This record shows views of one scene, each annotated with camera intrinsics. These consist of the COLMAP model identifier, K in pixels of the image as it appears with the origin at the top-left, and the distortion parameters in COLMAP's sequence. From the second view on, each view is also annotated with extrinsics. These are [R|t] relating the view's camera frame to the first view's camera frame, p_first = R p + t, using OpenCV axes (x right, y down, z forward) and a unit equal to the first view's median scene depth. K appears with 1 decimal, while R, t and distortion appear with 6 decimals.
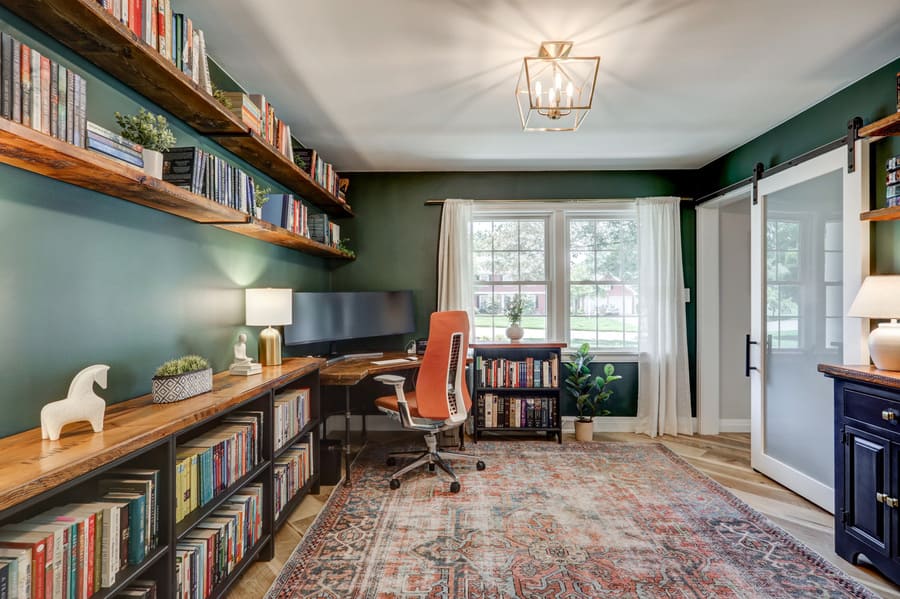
lens RADIAL K [[476.5, 0, 449.4], [0, 476.5, 298.4], [0, 0, 1]] dist [-0.002838, 0.000947]
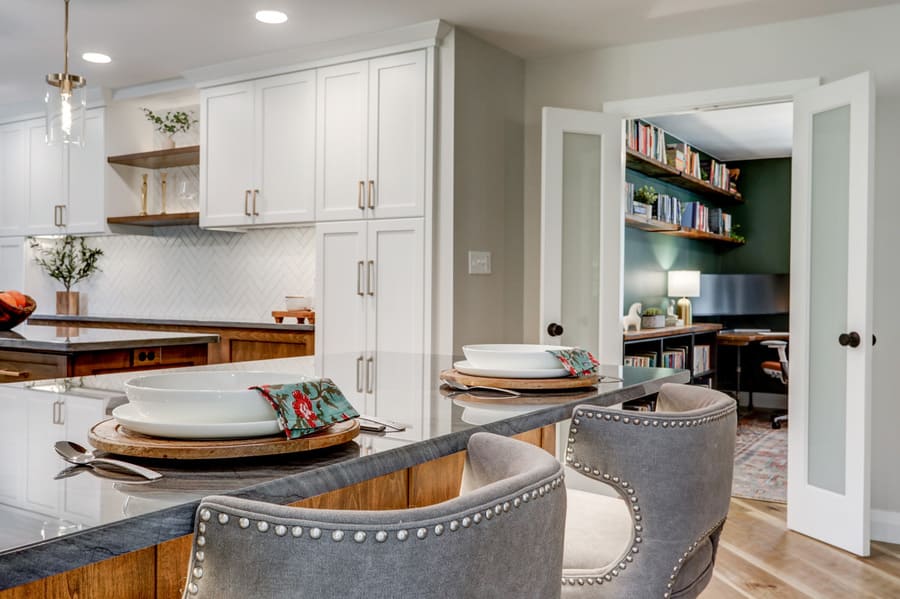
lens RADIAL K [[832.2, 0, 449.4], [0, 832.2, 296.8], [0, 0, 1]] dist [0.003281, 0.000000]
pose [[0.865334, 0.016188, -0.500933, 0.246011], [-0.010725, 0.999847, 0.013784, 0.027054], [0.501080, -0.006555, 0.865376, -1.401330]]
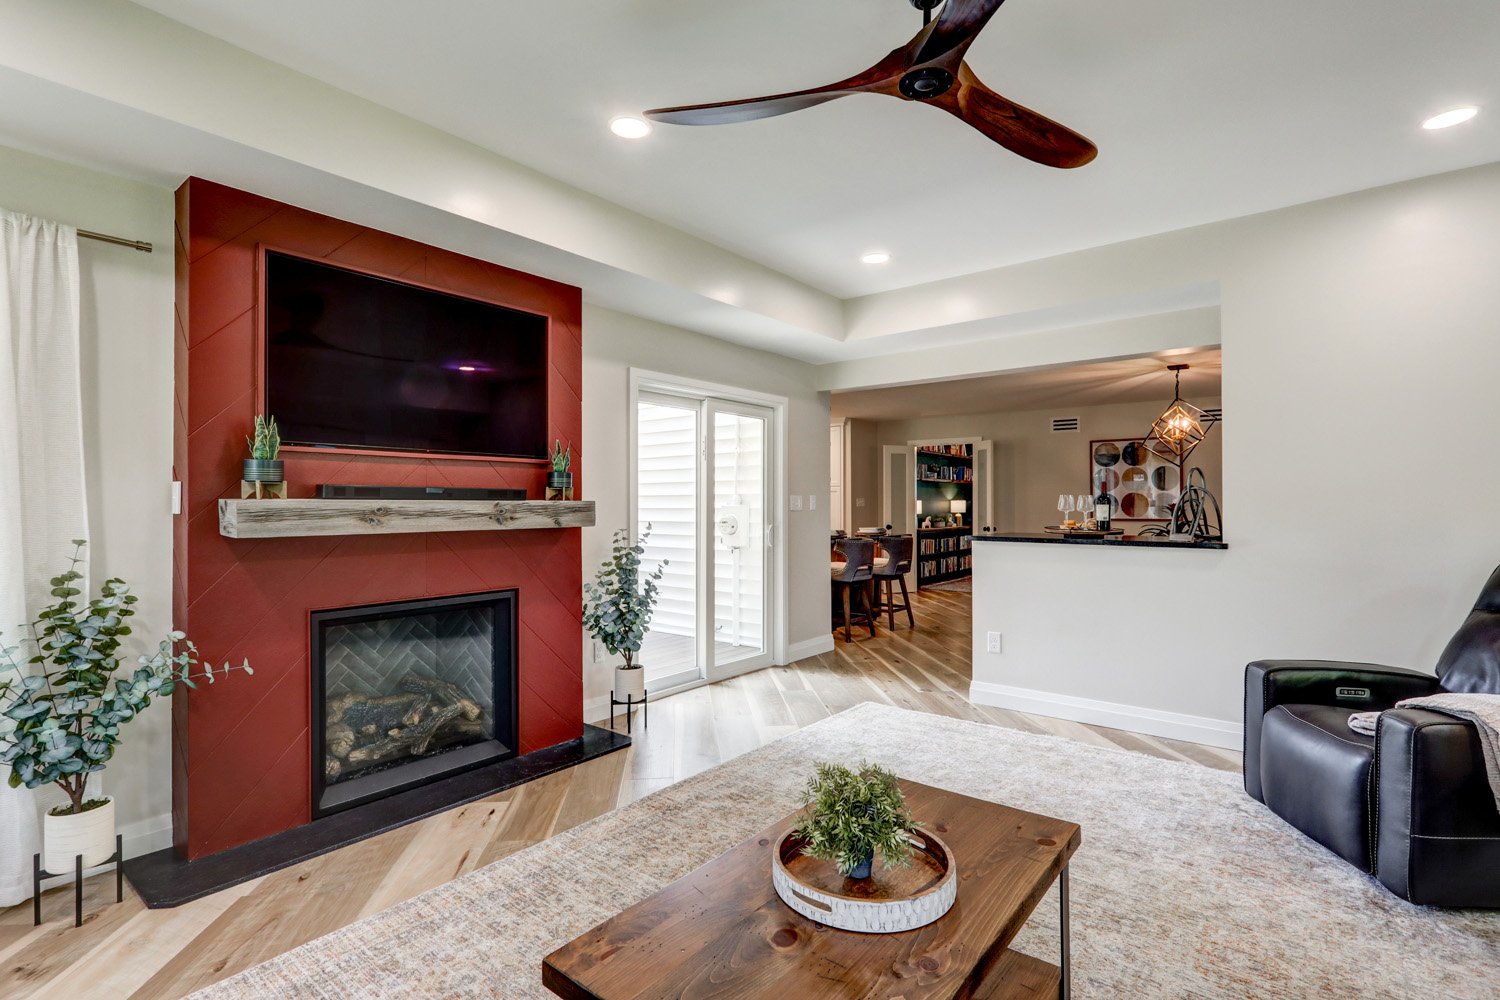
lens RADIAL K [[712.7, 0, 748.2], [0, 712.7, 502.5], [0, 0, 1]] dist [-0.002549, 0.002264]
pose [[0.803287, 0.005100, -0.595570, 1.132655], [0.000519, 0.999957, 0.009262, -0.045640], [0.595592, -0.007749, 0.803250, -3.122632]]
